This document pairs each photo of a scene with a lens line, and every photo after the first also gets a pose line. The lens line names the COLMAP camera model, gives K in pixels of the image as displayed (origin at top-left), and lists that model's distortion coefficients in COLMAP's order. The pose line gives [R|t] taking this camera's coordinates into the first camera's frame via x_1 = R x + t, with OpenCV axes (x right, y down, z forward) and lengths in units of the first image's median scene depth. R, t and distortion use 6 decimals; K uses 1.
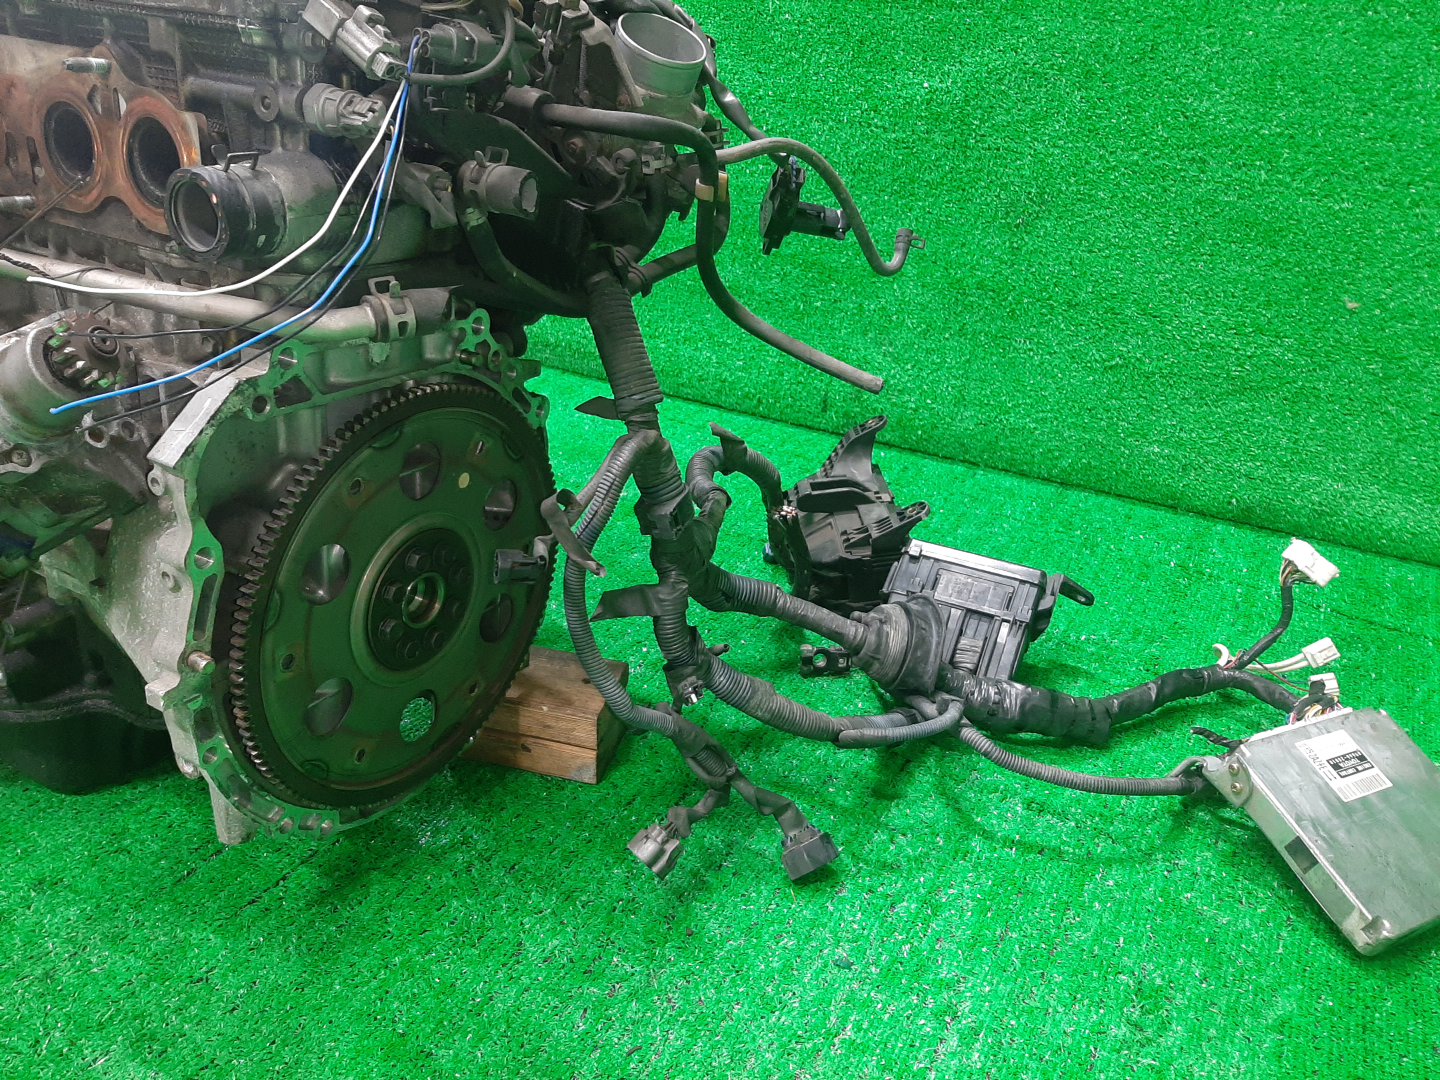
lens RADIAL K [[1145.8, 0, 720.0], [0, 1145.8, 540.0], [0, 0, 1]] dist [0.061291, -0.115538]
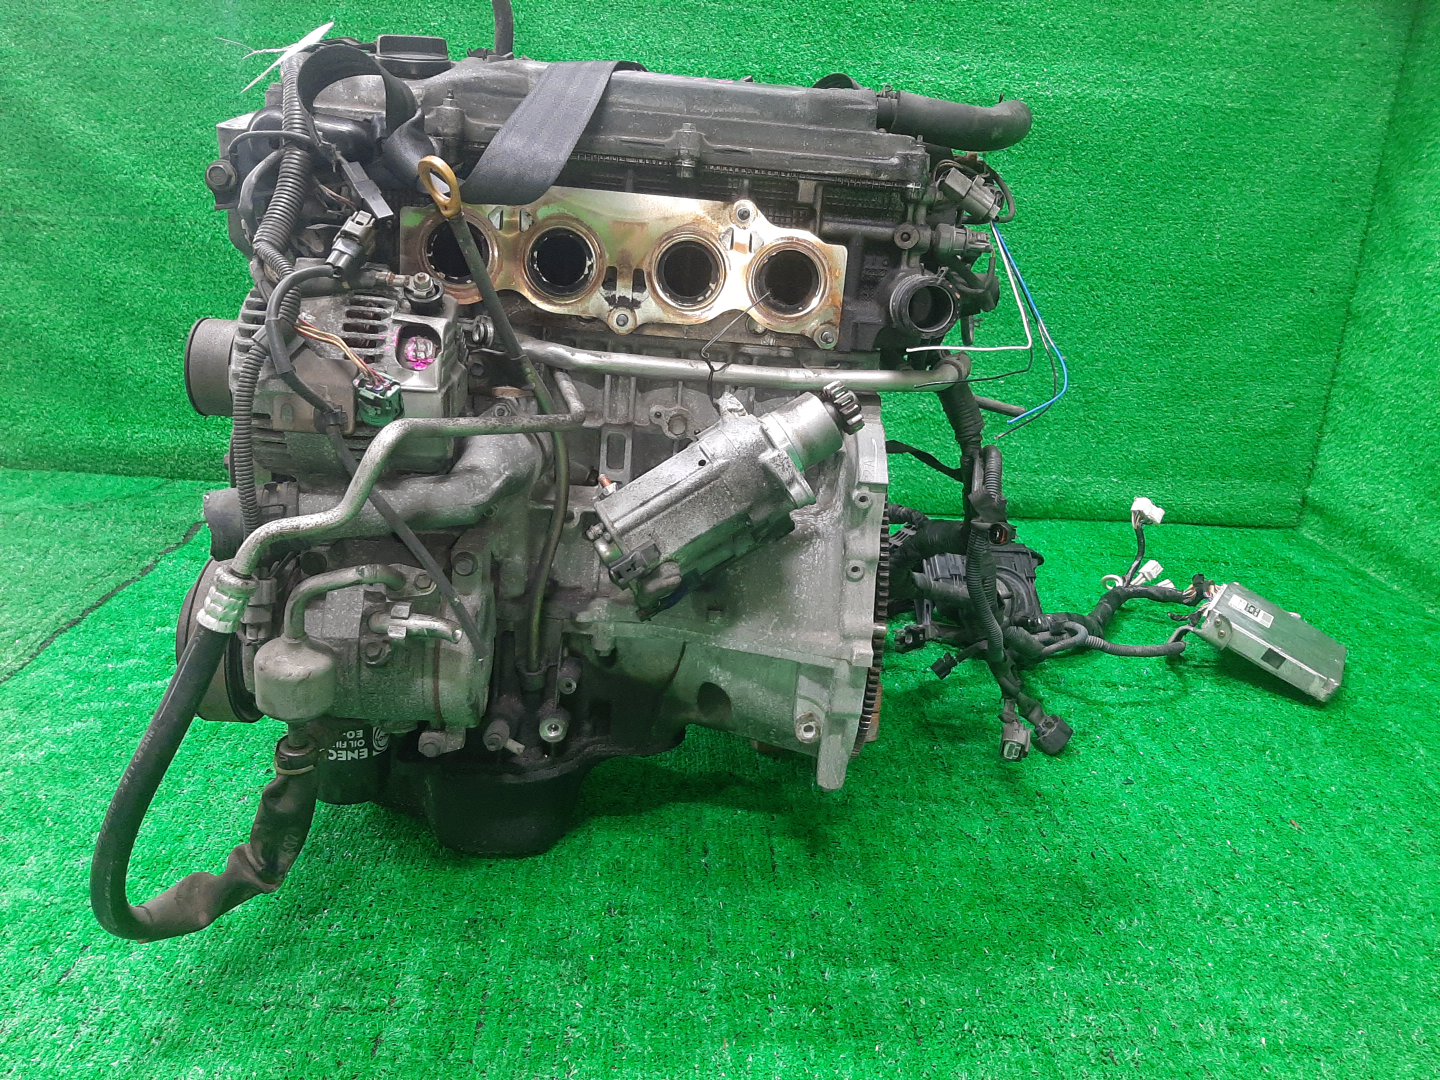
lens RADIAL K [[1145.8, 0, 720.0], [0, 1145.8, 540.0], [0, 0, 1]] dist [0.061291, -0.115538]
pose [[0.855000, -0.159866, 0.493374, -0.965501], [0.215743, 0.974724, -0.058040, 0.030955], [-0.471624, 0.156066, 0.867879, -0.092236]]
